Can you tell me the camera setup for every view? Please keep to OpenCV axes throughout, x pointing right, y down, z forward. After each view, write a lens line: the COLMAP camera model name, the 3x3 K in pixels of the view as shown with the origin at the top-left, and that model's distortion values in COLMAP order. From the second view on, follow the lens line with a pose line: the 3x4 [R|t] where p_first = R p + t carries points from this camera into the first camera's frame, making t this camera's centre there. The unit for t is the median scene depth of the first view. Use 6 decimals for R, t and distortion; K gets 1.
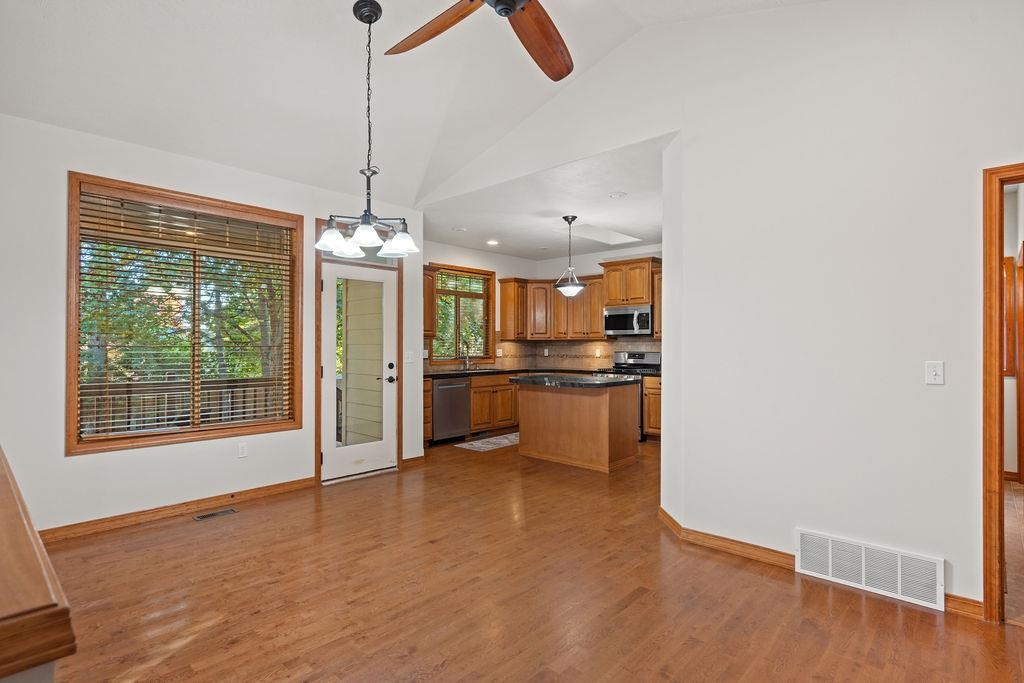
lens RADIAL K [[520.6, 0, 535.9], [0, 520.6, 345.9], [0, 0, 1]] dist [-0.001020, 0.000614]
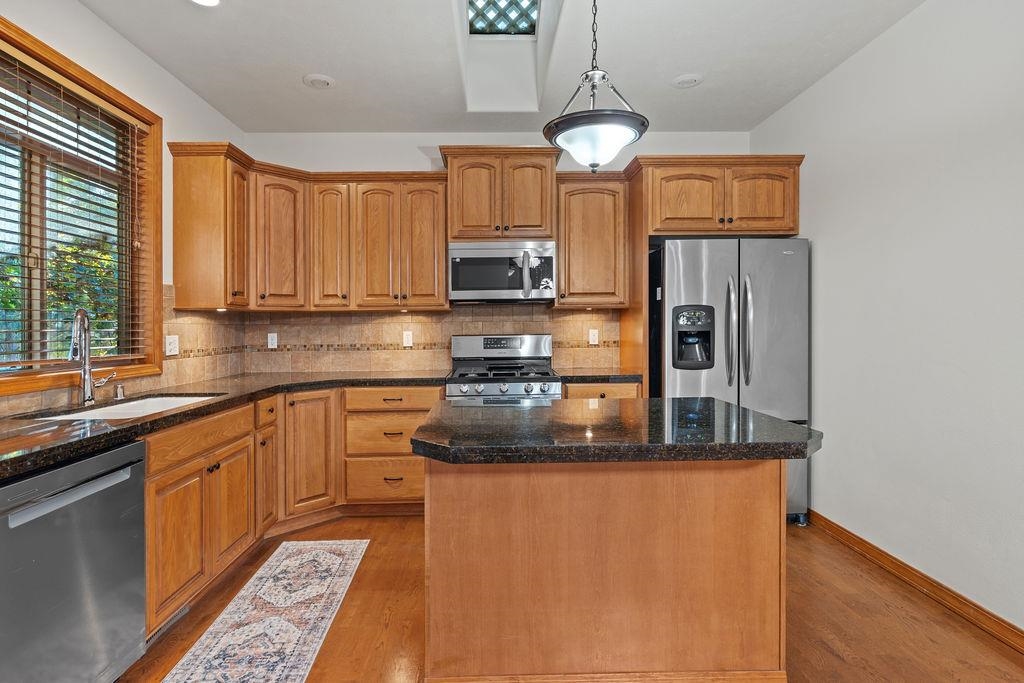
lens RADIAL K [[520.6, 0, 491.5], [0, 520.6, 325.9], [0, 0, 1]] dist [-0.001020, 0.000614]
pose [[0.746070, -0.006599, 0.665835, -0.146729], [0.013110, 0.999903, -0.004780, 0.004776], [-0.665738, 0.012295, 0.746084, 0.584138]]
